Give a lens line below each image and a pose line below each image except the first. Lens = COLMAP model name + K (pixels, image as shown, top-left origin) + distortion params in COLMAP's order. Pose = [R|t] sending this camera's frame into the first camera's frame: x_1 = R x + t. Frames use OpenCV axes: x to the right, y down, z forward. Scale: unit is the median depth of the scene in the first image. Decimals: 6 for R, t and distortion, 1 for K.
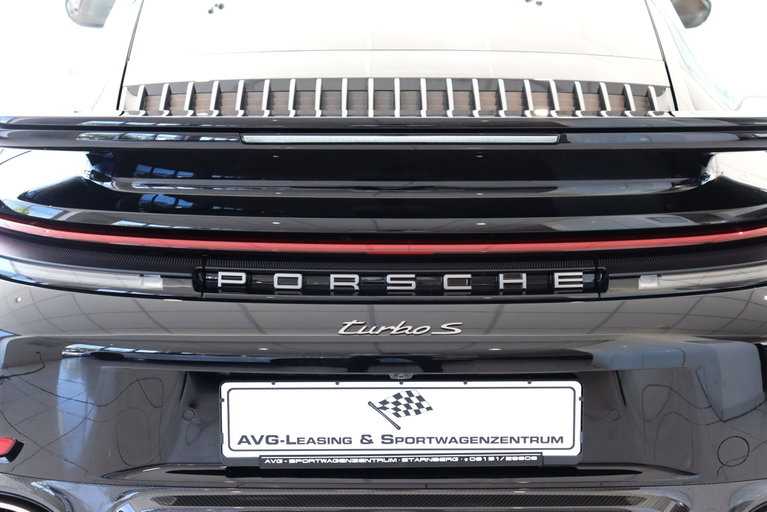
lens RADIAL K [[1342.0, 0, 386.1], [0, 1342.0, 261.1], [0, 0, 1]] dist [0.162664, 0.000000]
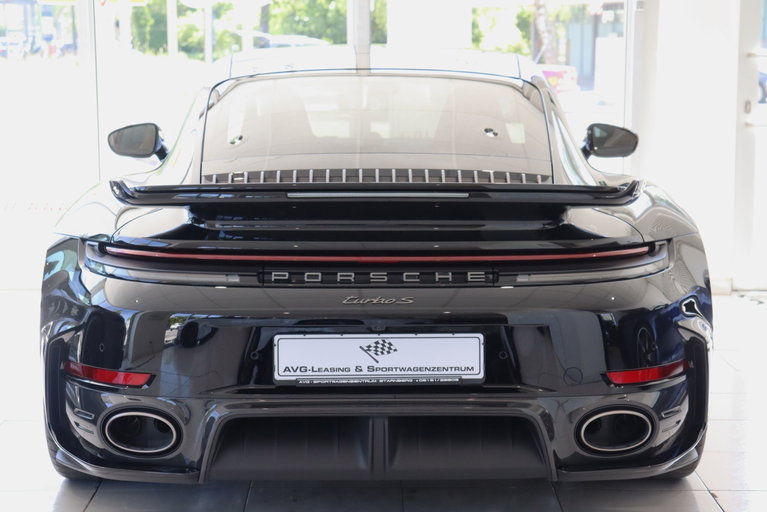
lens RADIAL K [[1830.3, 0, 383.3], [0, 1830.3, 254.0], [0, 0, 1]] dist [1.026526, 0.000000]
pose [[0.999994, -0.002686, 0.001961, 0.012509], [0.002874, 0.994661, -0.103154, 0.228323], [-0.001673, 0.103159, 0.994664, -1.340935]]
